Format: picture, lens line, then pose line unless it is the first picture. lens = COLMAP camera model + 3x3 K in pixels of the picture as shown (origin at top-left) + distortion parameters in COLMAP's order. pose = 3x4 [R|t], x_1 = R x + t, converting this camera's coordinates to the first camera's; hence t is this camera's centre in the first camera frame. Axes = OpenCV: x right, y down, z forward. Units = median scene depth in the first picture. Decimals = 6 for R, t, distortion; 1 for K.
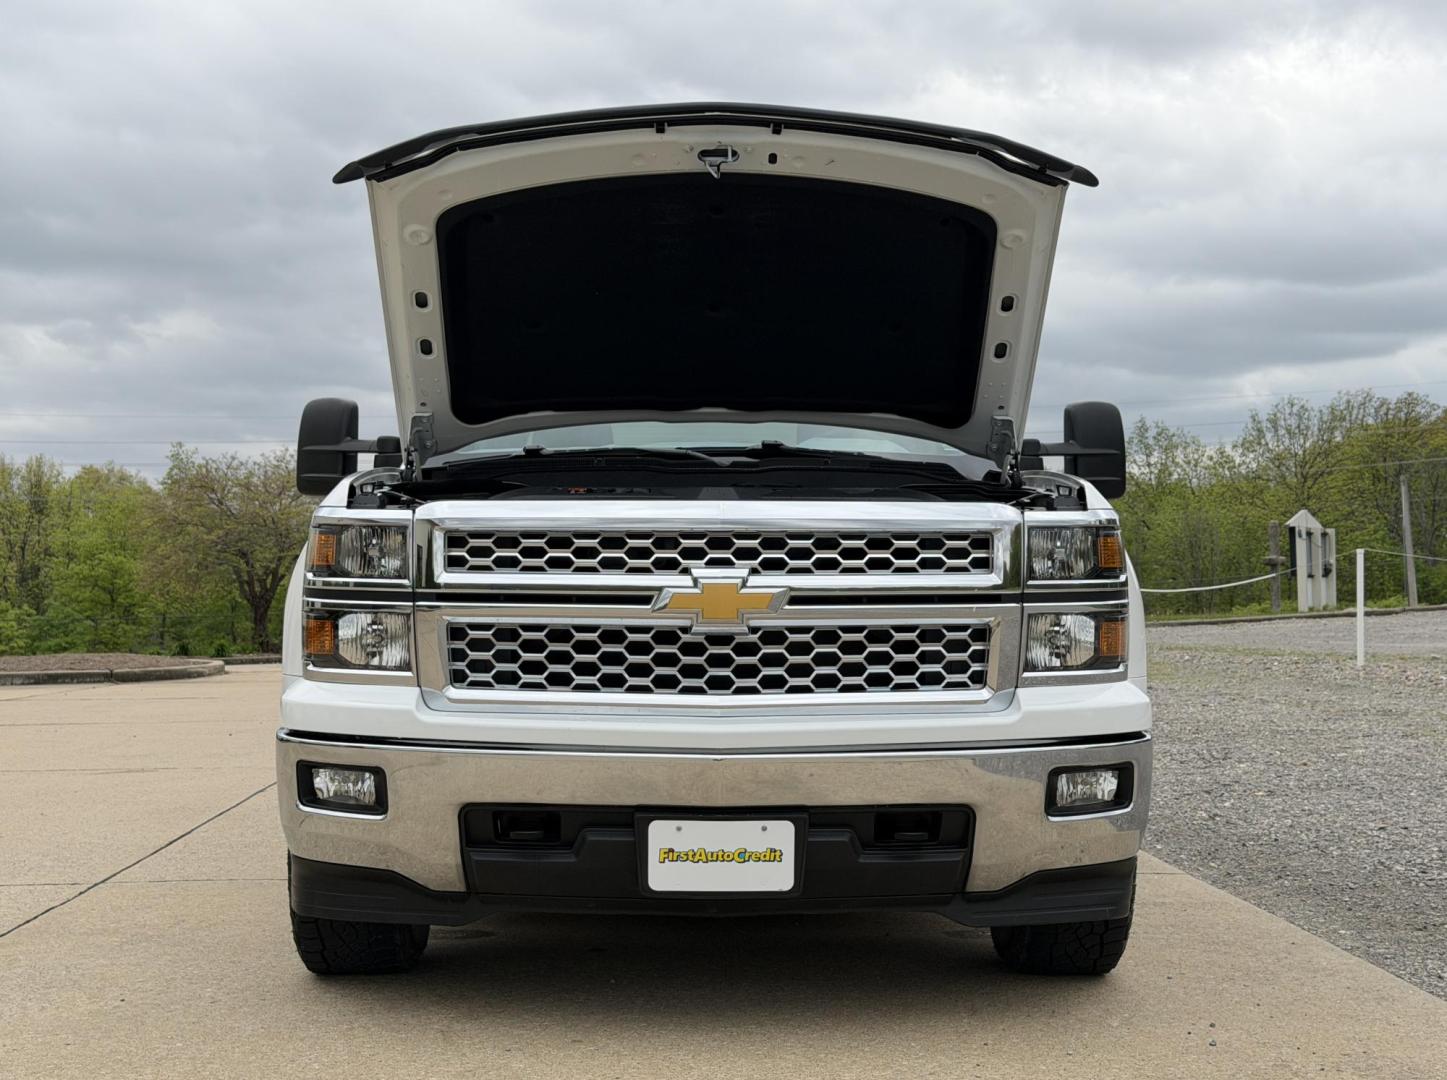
lens RADIAL K [[2175.9, 0, 723.5], [0, 2175.9, 540.0], [0, 0, 1]] dist [0.100137, 0.017709]
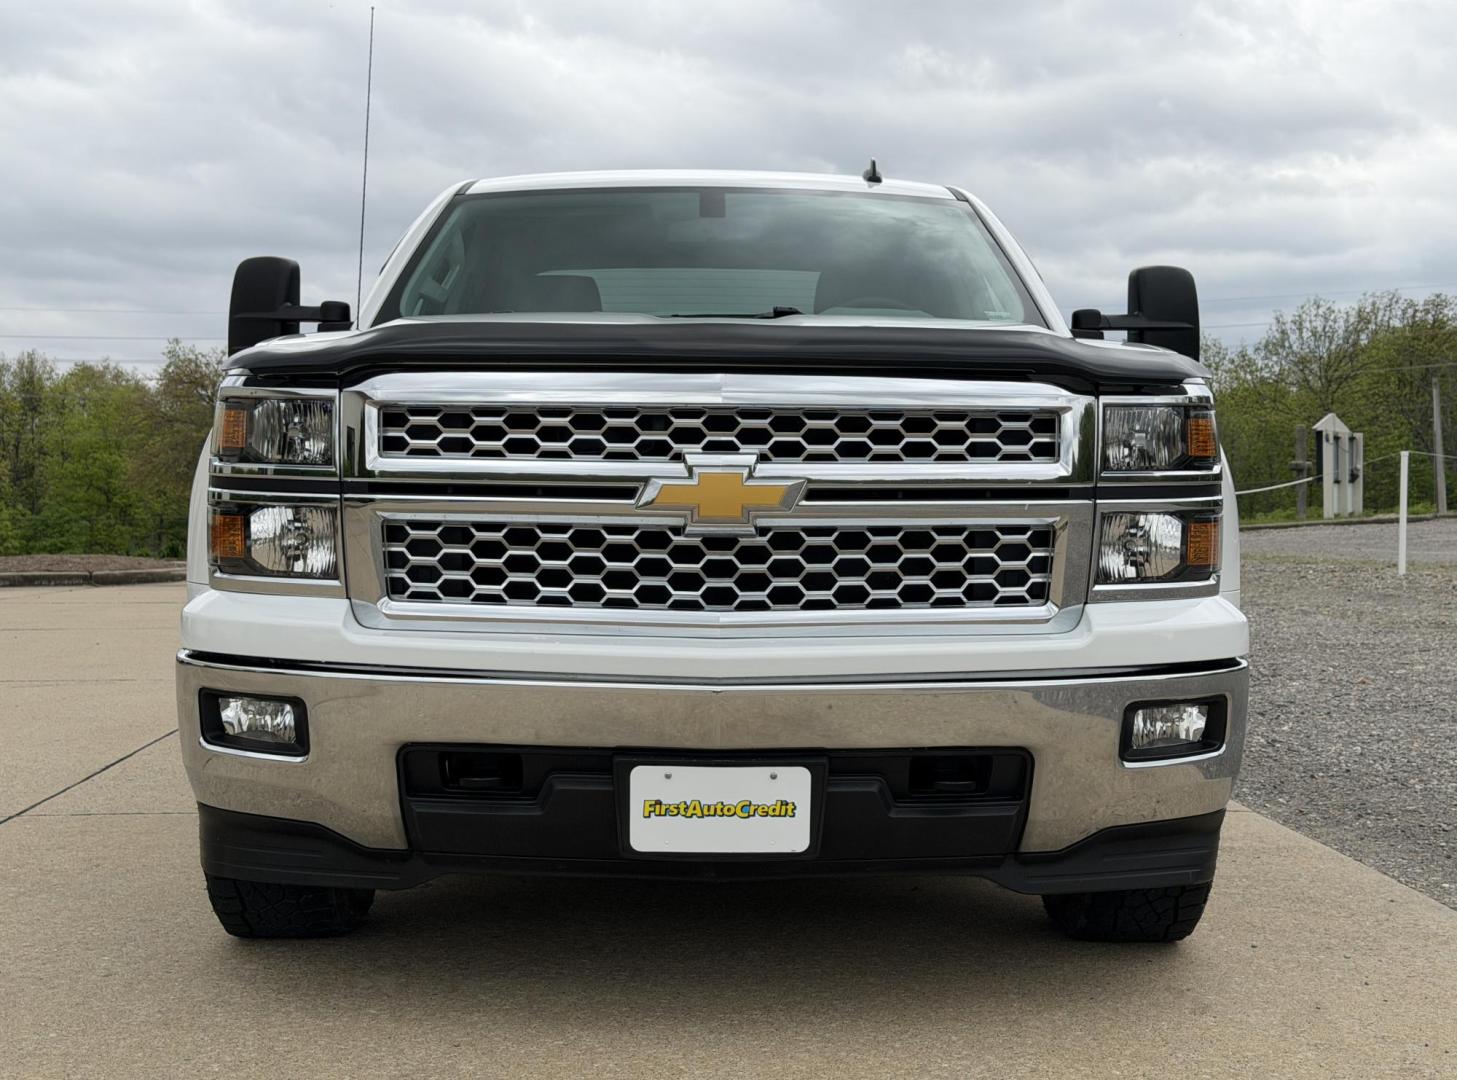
lens RADIAL K [[2202.5, 0, 733.7], [0, 2202.5, 558.1], [0, 0, 1]] dist [0.109124, -0.011691]
pose [[0.999985, 0.005379, 0.000430, 0.002863], [-0.005394, 0.998646, 0.051741, 0.008742], [-0.000151, -0.051743, 0.998660, 0.174913]]
